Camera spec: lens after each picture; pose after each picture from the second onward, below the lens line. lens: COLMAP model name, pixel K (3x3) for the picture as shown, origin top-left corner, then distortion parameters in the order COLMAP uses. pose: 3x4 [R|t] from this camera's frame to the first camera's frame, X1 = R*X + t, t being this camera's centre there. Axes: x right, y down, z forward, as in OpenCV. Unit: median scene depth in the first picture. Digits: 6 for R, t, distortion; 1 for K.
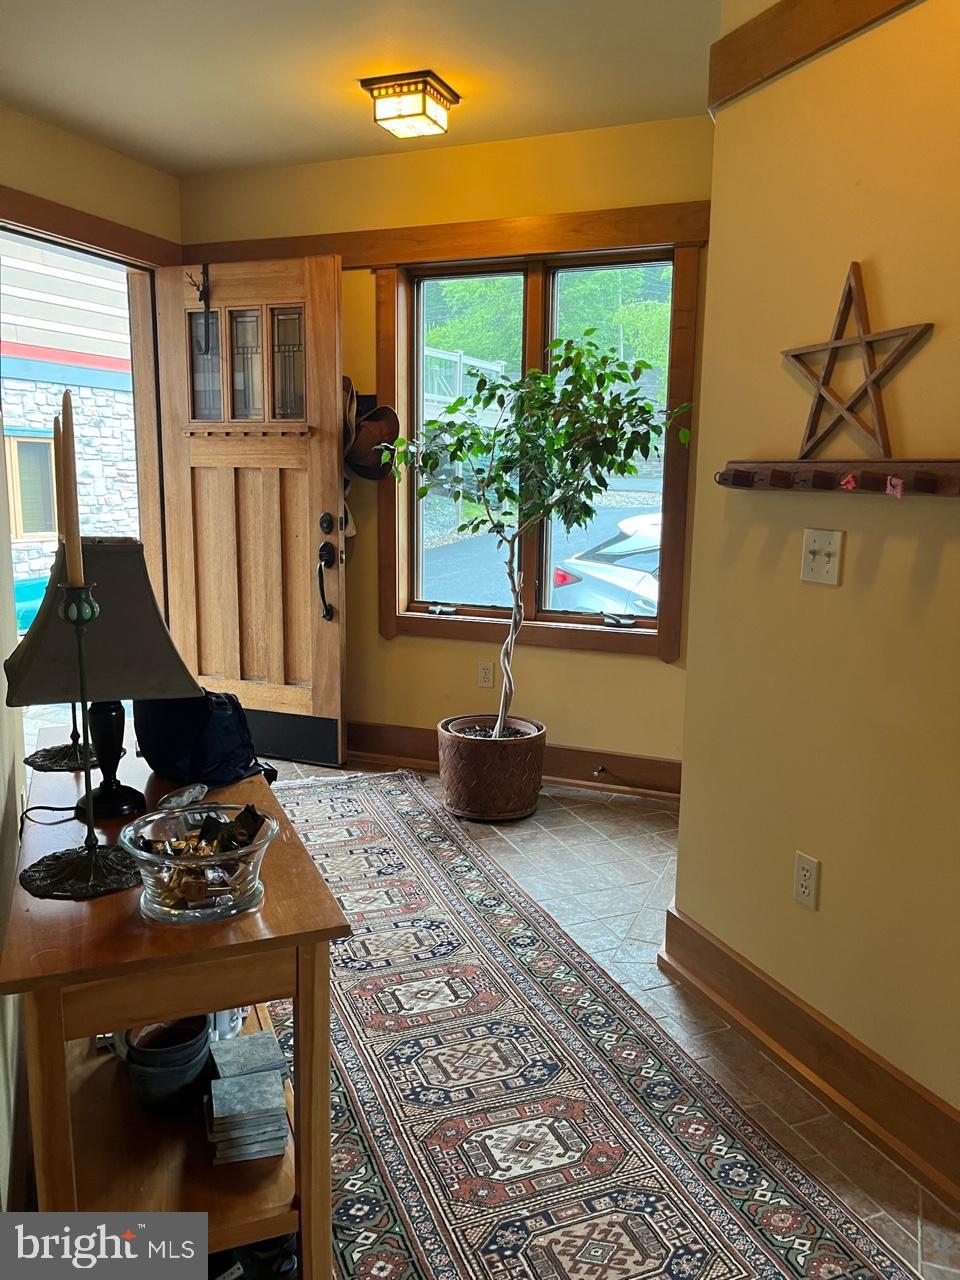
lens RADIAL K [[974.2, 0, 484.7], [0, 974.2, 644.4], [0, 0, 1]] dist [0.067345, -0.093069]
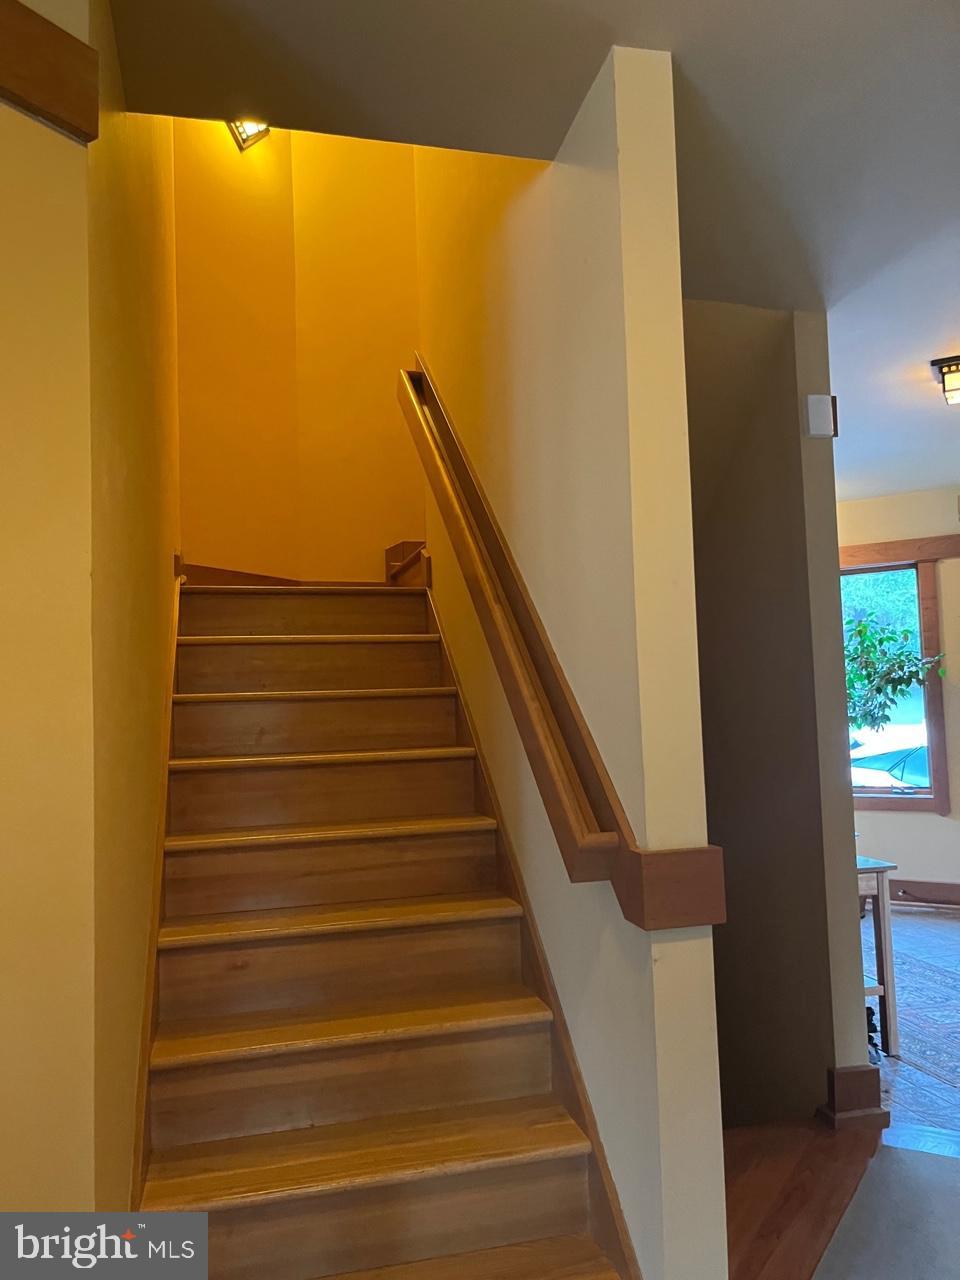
lens RADIAL K [[974.2, 0, 484.7], [0, 974.2, 644.4], [0, 0, 1]] dist [0.067345, -0.093069]
pose [[0.988334, -0.053761, -0.142501, -0.305164], [0.019000, 0.971842, -0.234868, 0.111878], [0.151115, 0.229420, 0.961525, -0.694078]]
